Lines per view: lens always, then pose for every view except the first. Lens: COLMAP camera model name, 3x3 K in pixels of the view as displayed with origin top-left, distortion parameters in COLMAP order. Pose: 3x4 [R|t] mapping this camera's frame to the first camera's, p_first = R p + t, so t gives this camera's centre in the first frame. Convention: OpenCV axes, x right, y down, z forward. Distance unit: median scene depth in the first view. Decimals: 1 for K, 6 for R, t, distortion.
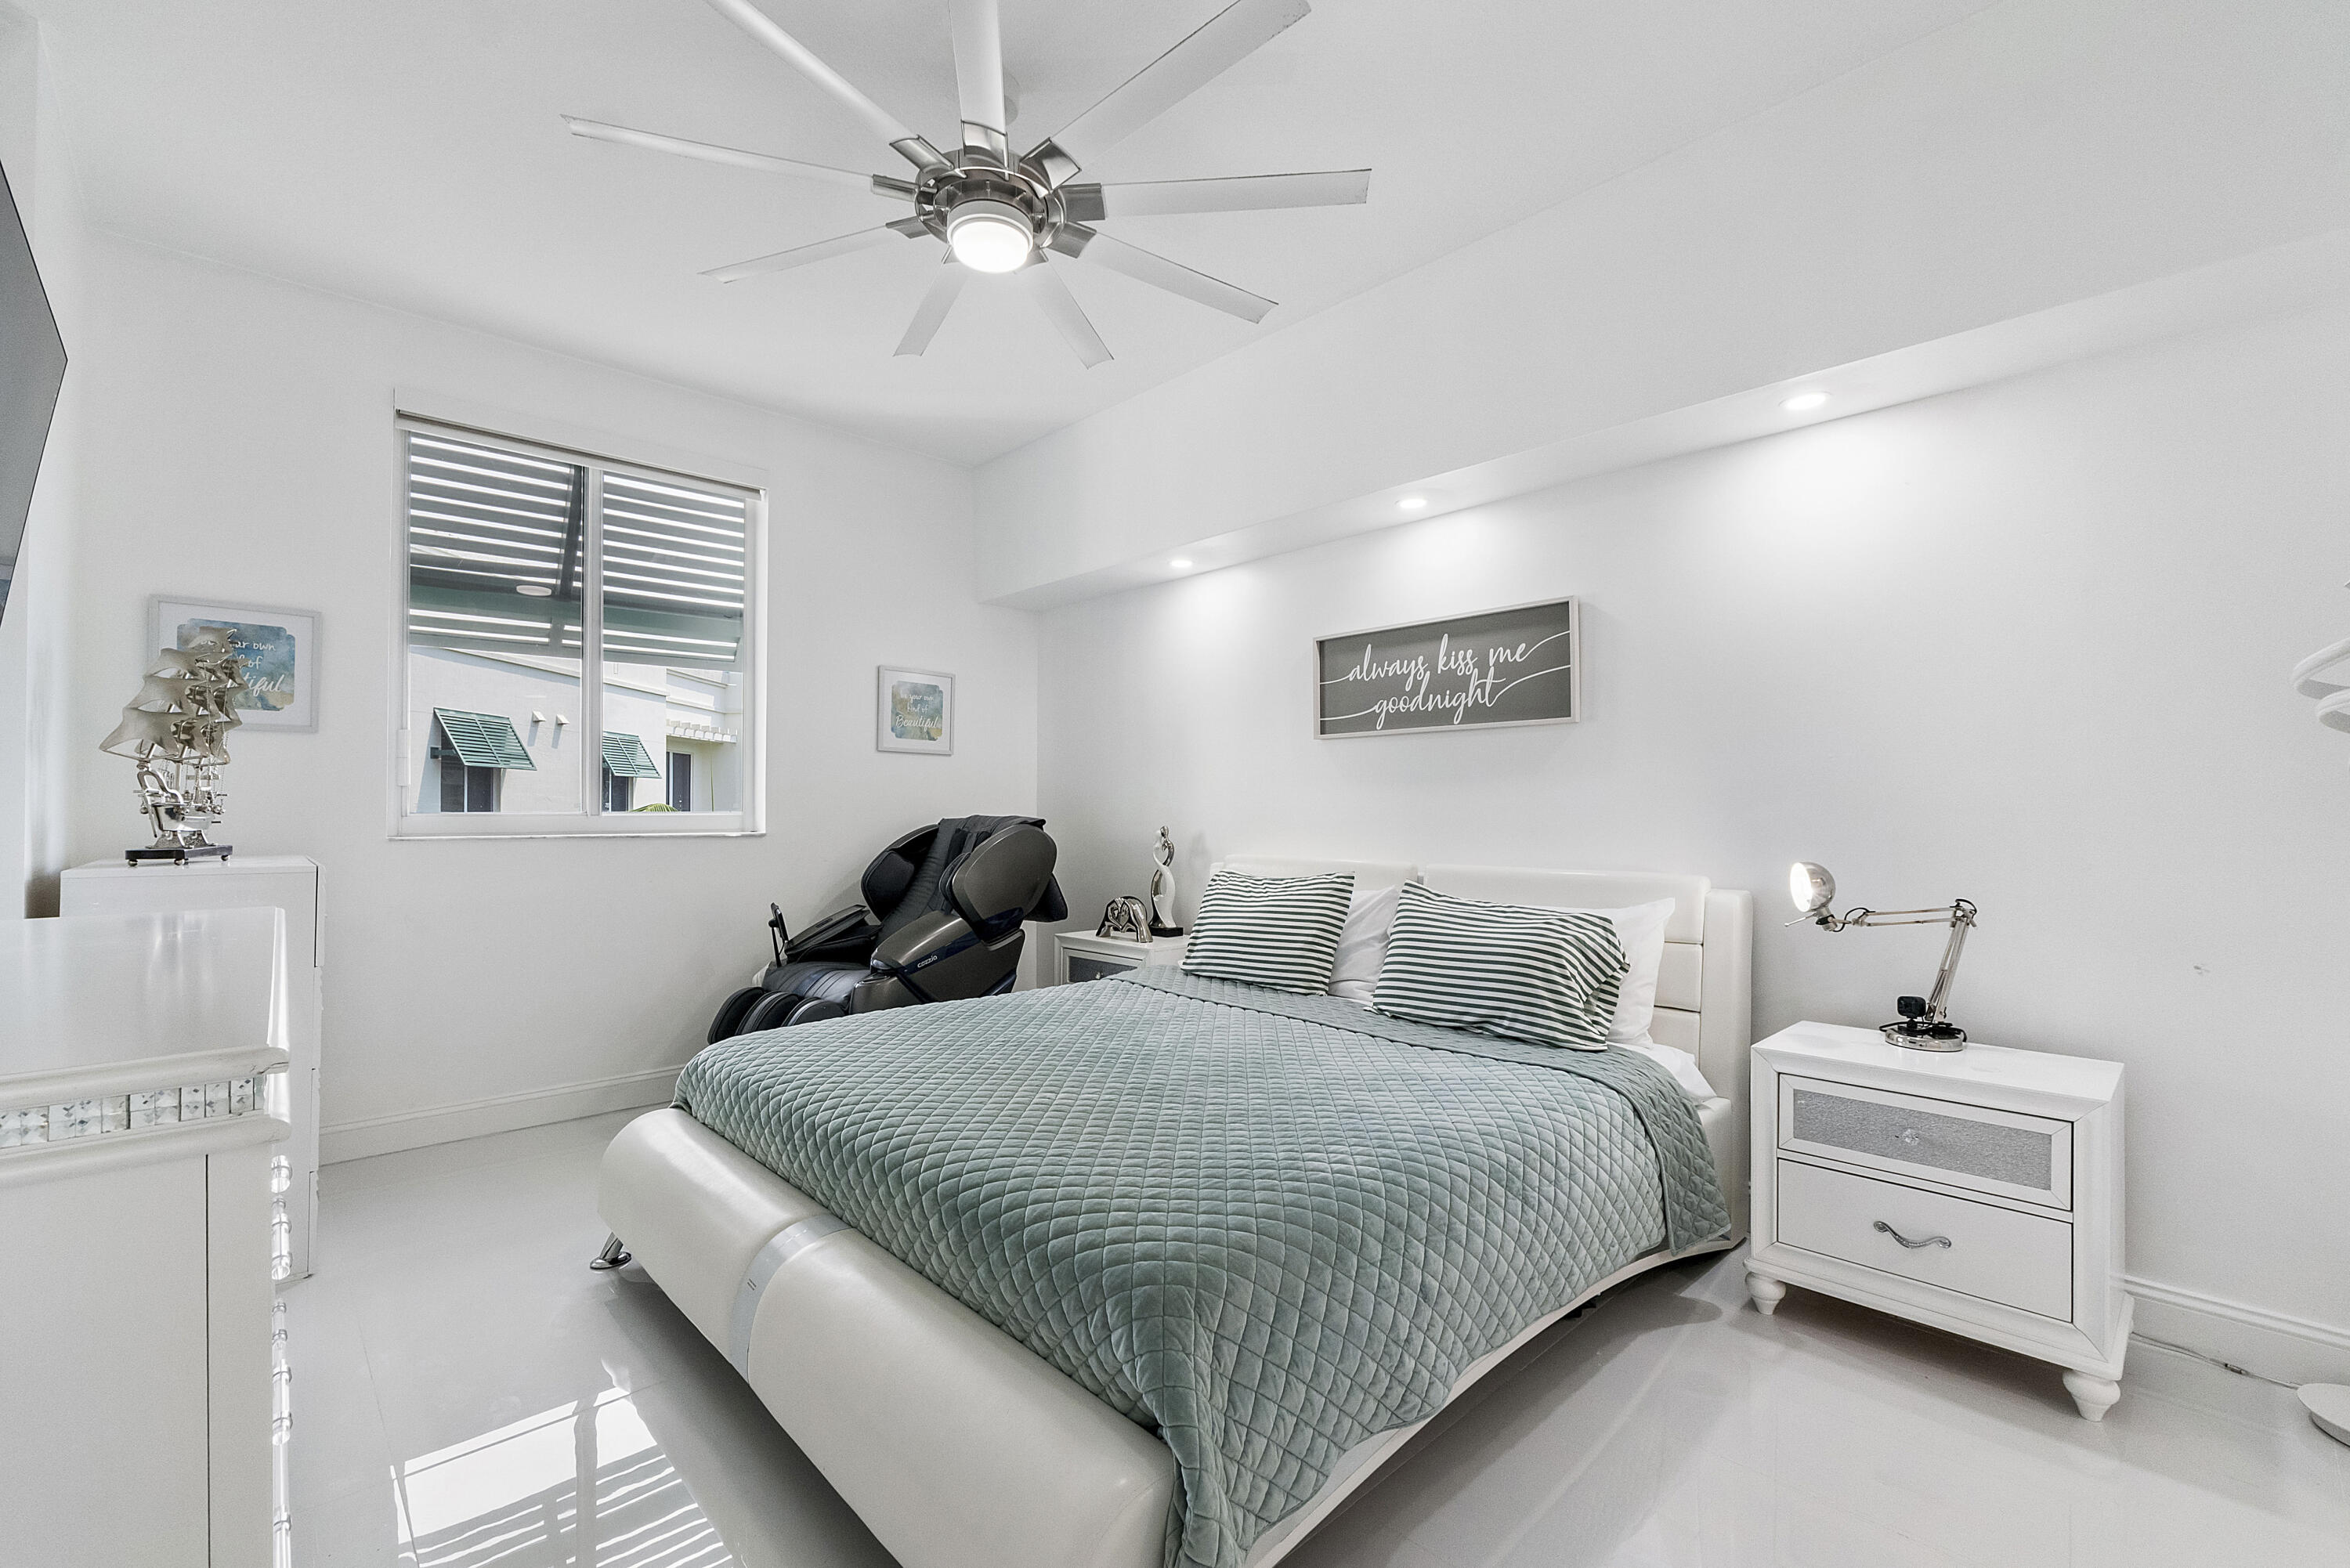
lens RADIAL K [[1074.4, 0, 1172.4], [0, 1074.4, 802.0], [0, 0, 1]] dist [0.002262, 0.000215]
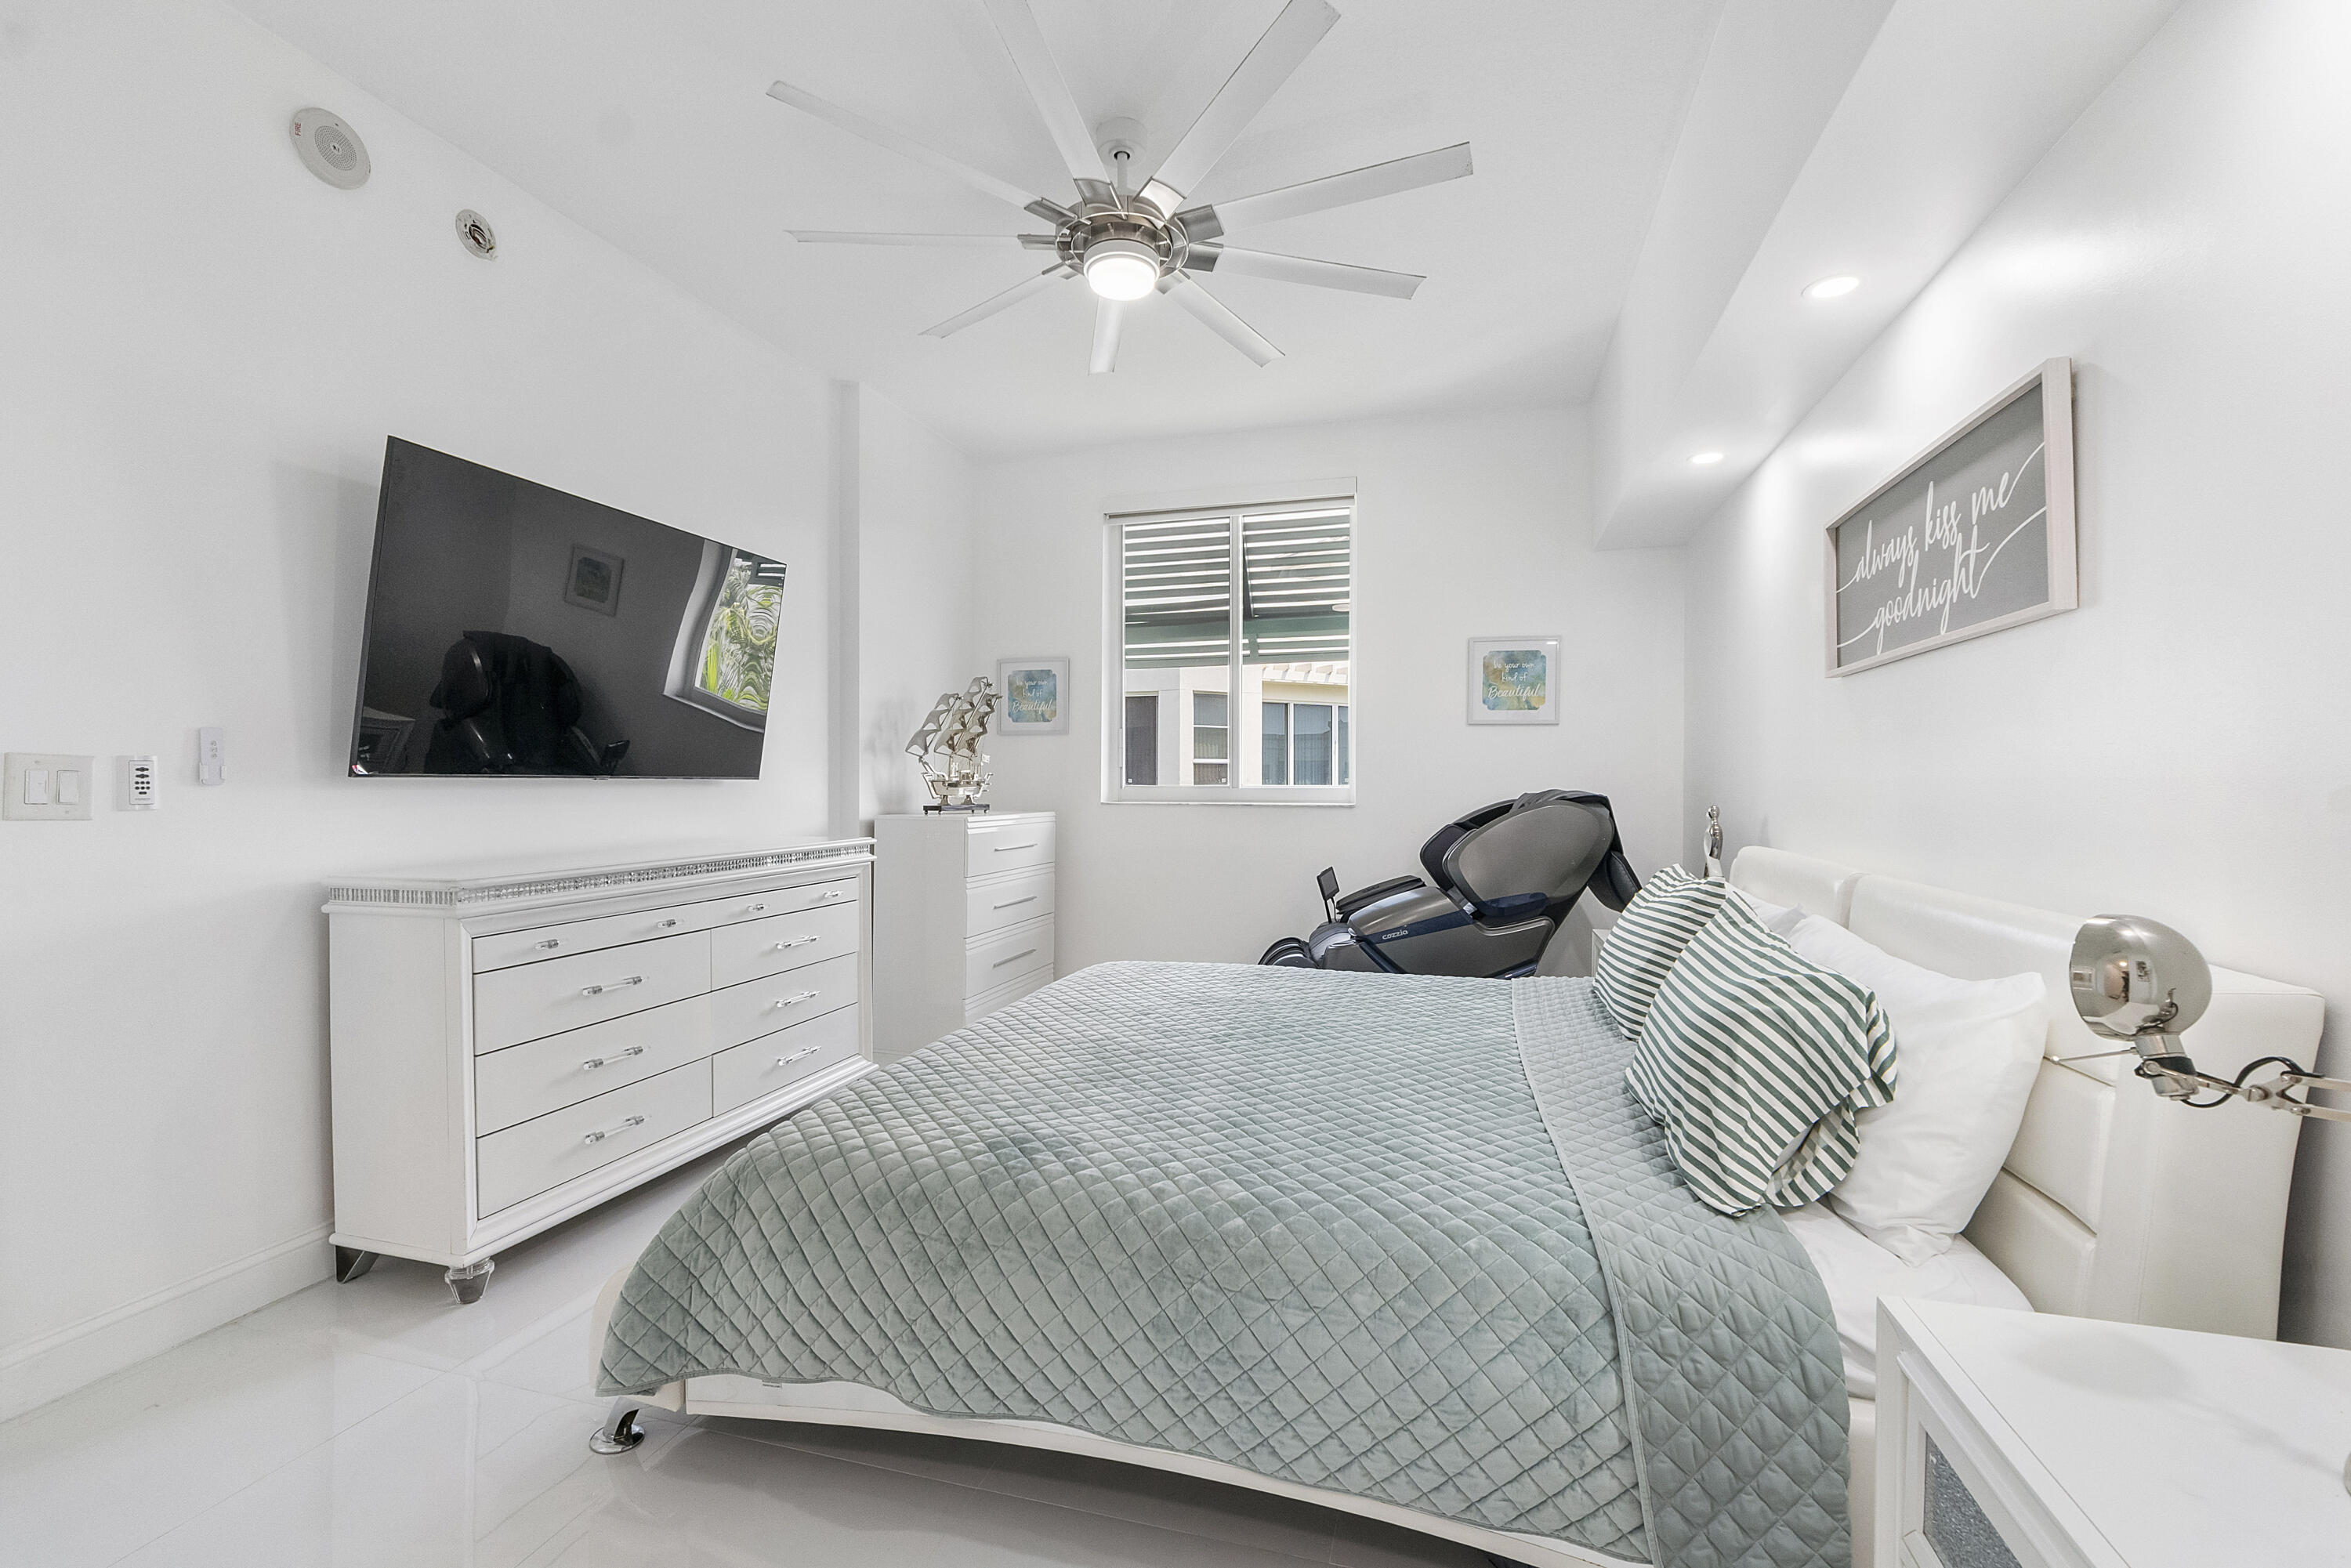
lens RADIAL K [[995.6, 0, 1180.3], [0, 995.6, 789.9], [0, 0, 1]] dist [-0.001866, -0.000161]
pose [[0.543154, 0.004752, -0.839620, 0.460647], [0.007573, 0.999916, 0.010558, 0.002984], [0.839599, -0.012093, 0.543072, 0.336206]]
